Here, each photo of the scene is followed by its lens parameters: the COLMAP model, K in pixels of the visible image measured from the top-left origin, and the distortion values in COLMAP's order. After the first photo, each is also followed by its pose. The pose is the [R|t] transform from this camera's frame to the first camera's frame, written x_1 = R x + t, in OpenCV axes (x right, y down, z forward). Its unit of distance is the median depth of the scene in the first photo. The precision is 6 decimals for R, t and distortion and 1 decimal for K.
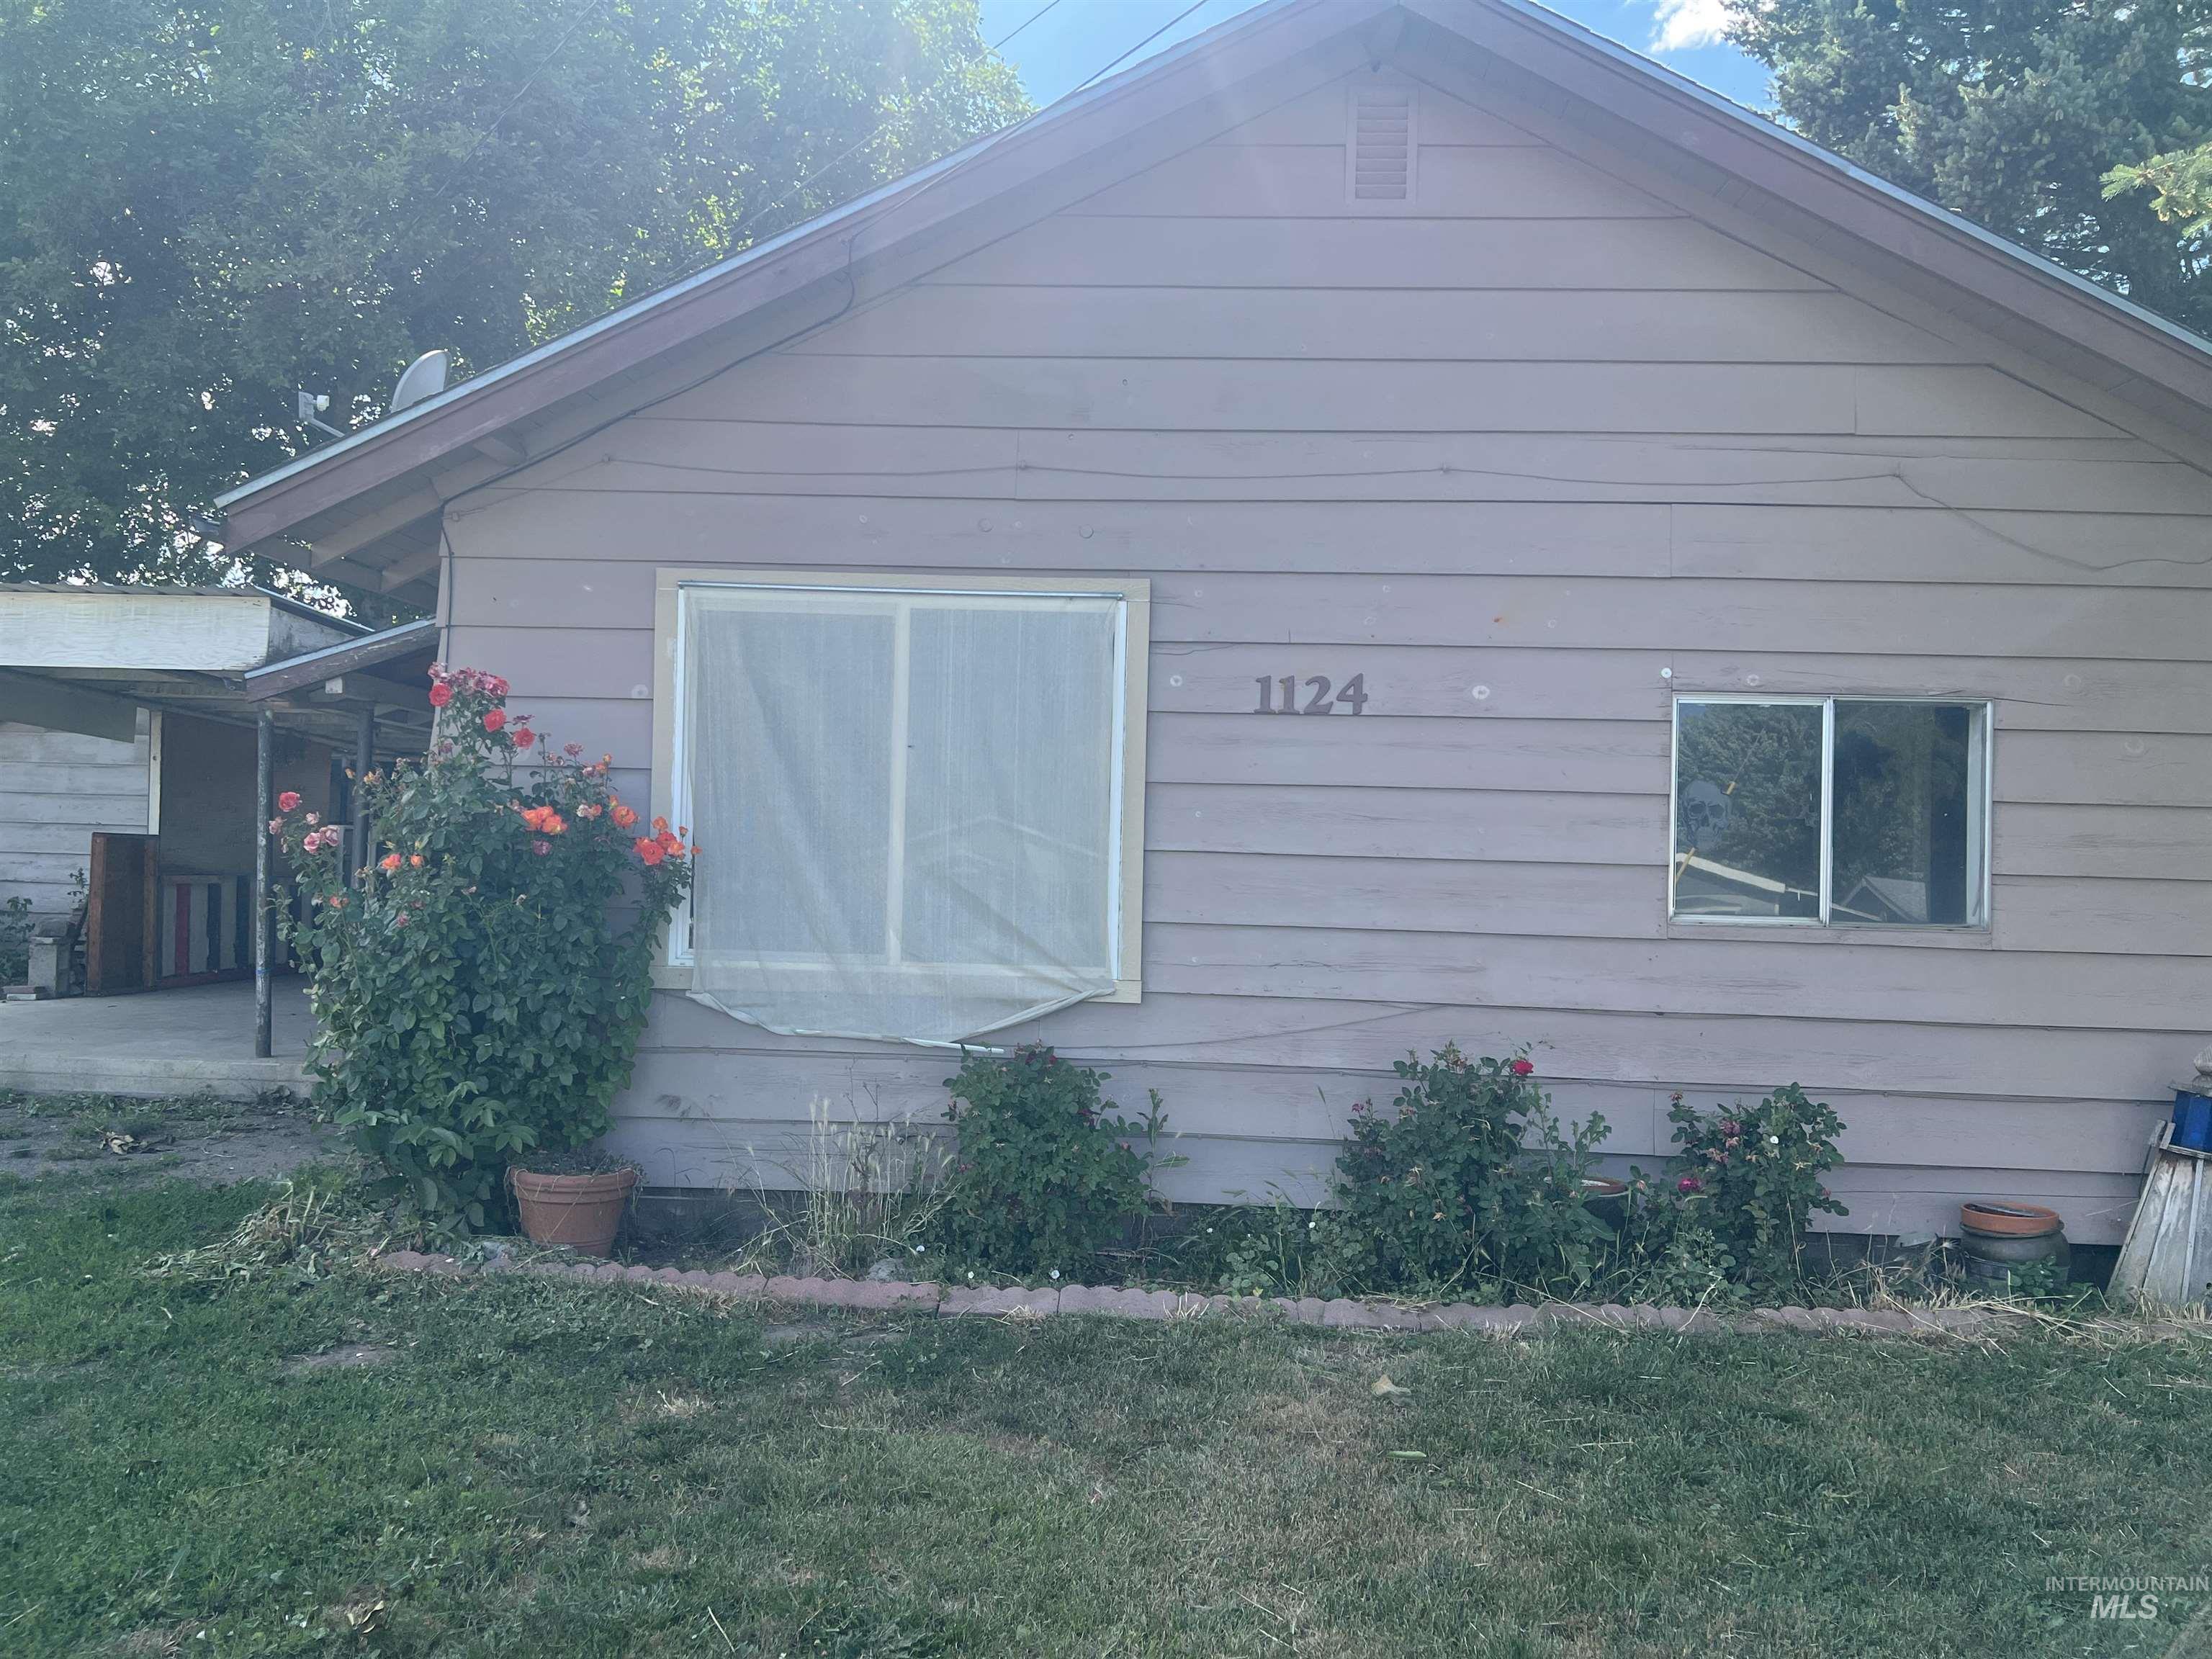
lens RADIAL K [[1666.1, 0, 1115.0], [0, 1666.1, 842.6], [0, 0, 1]] dist [0.047207, -0.053038]
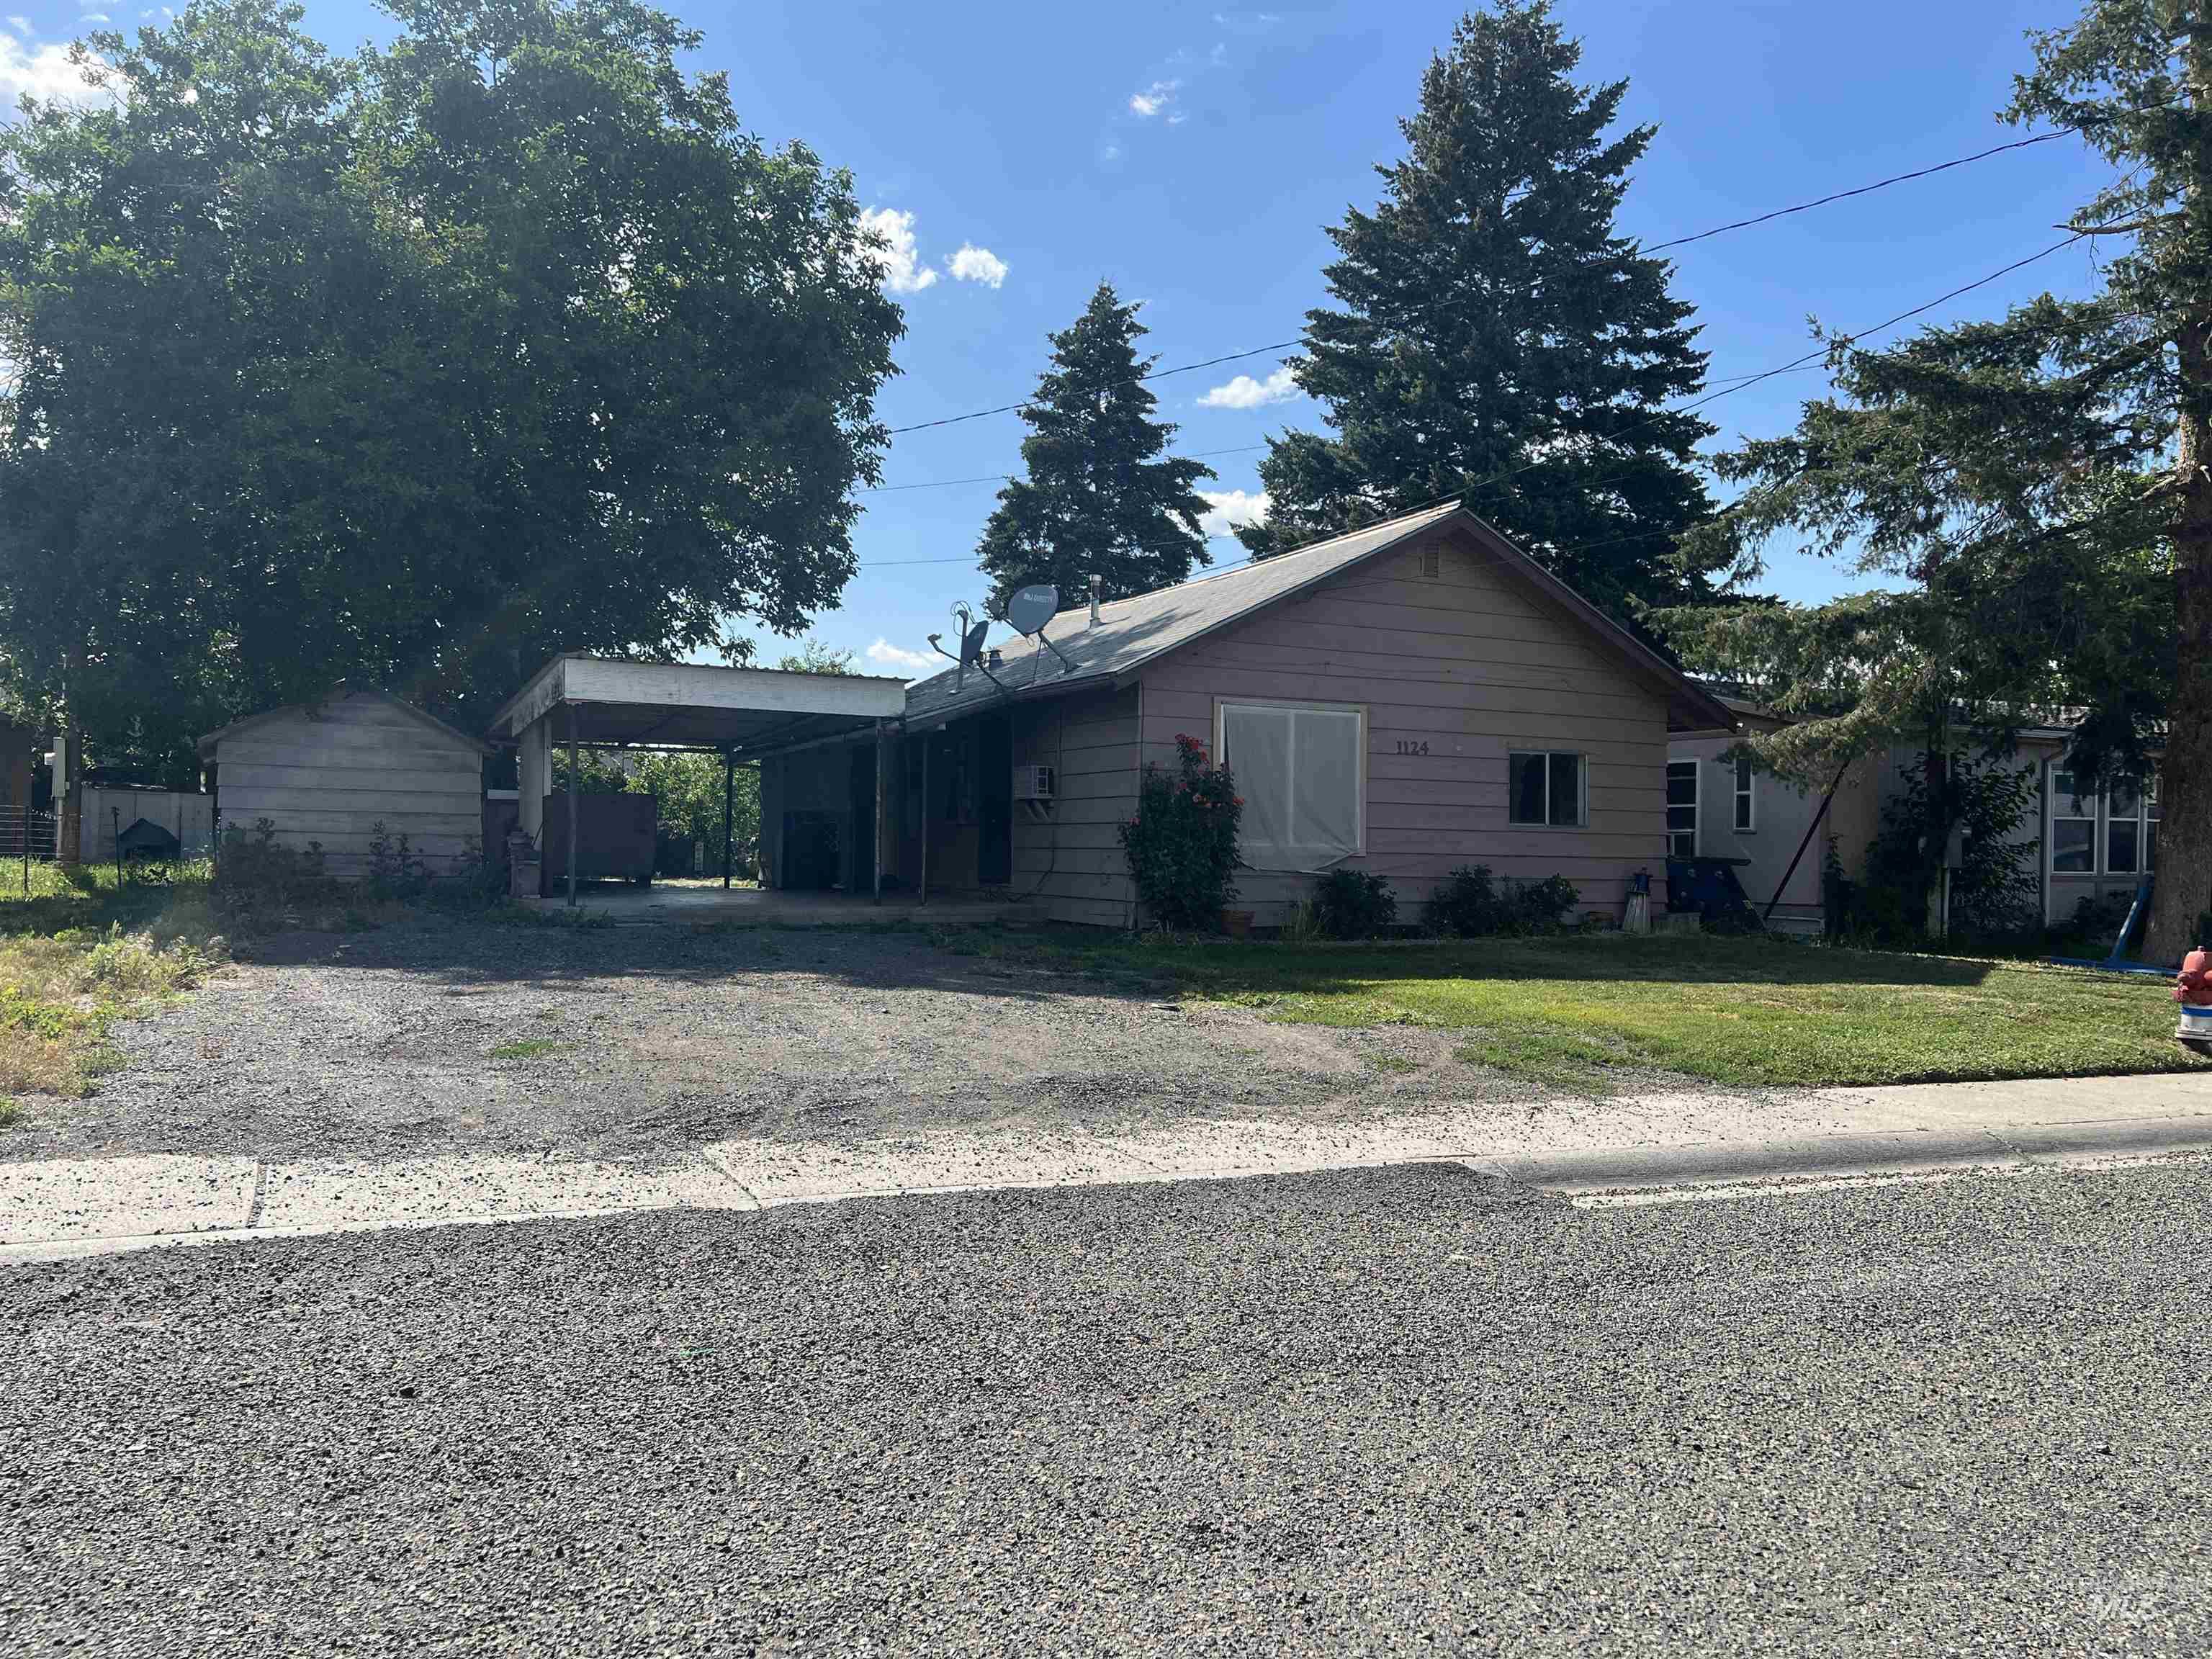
lens RADIAL K [[1666.0, 0, 1106.0], [0, 1666.0, 829.5], [0, 0, 1]] dist [0.045983, -0.057842]
pose [[0.862635, -0.007948, 0.505764, -1.828592], [0.007445, 0.999968, 0.003016, 0.040766], [-0.505772, 0.001164, 0.862667, -1.242696]]
